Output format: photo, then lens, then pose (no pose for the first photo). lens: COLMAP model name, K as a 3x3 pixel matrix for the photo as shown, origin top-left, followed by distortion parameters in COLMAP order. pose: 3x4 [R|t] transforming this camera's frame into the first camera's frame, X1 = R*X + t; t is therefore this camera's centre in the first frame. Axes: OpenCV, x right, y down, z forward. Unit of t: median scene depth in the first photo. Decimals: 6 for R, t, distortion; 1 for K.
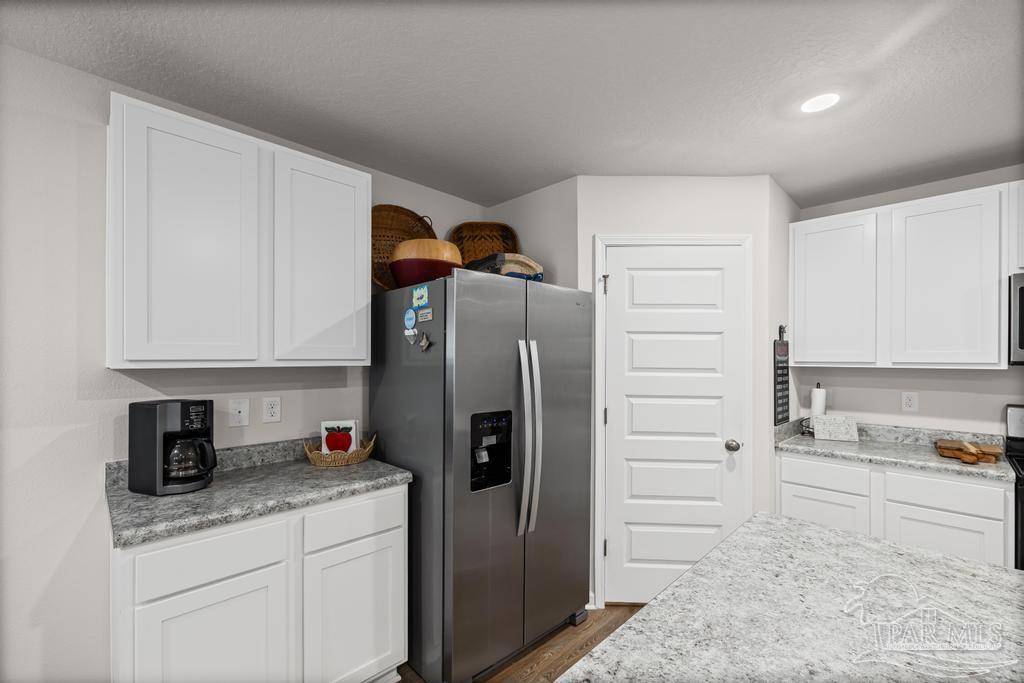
lens RADIAL K [[435.5, 0, 507.2], [0, 435.5, 361.7], [0, 0, 1]] dist [0.004160, 0.000547]
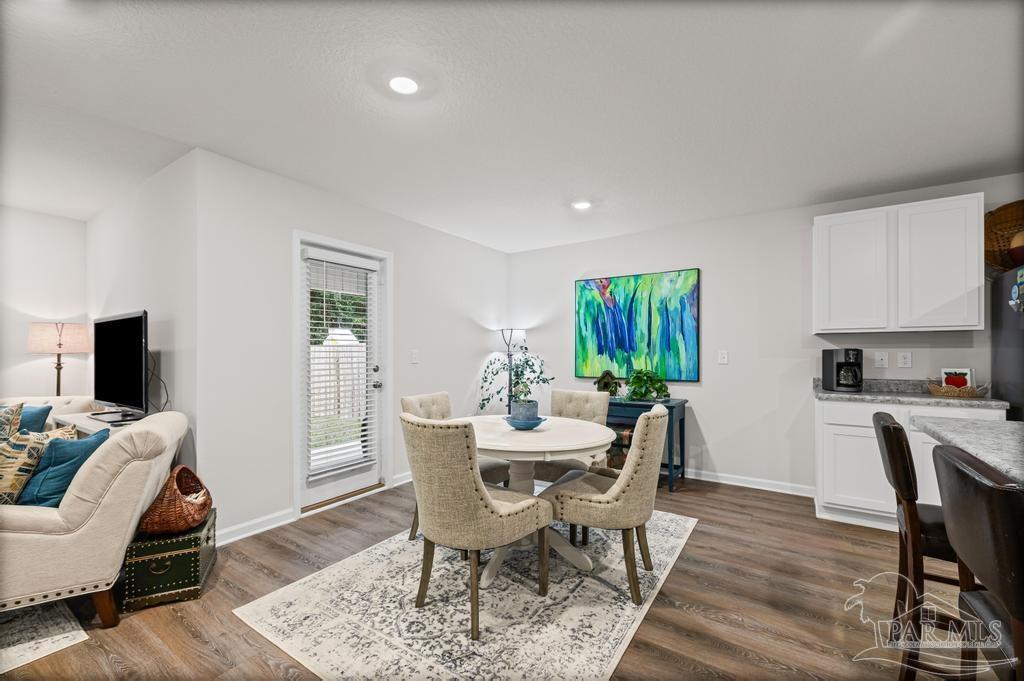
lens RADIAL K [[435.5, 0, 508.7], [0, 435.5, 348.2], [0, 0, 1]] dist [0.004160, 0.000547]
pose [[0.214272, -0.011745, -0.976704, 0.845473], [-0.002169, 0.999920, -0.012500, 0.104950], [0.976772, 0.004797, 0.214229, -0.907820]]
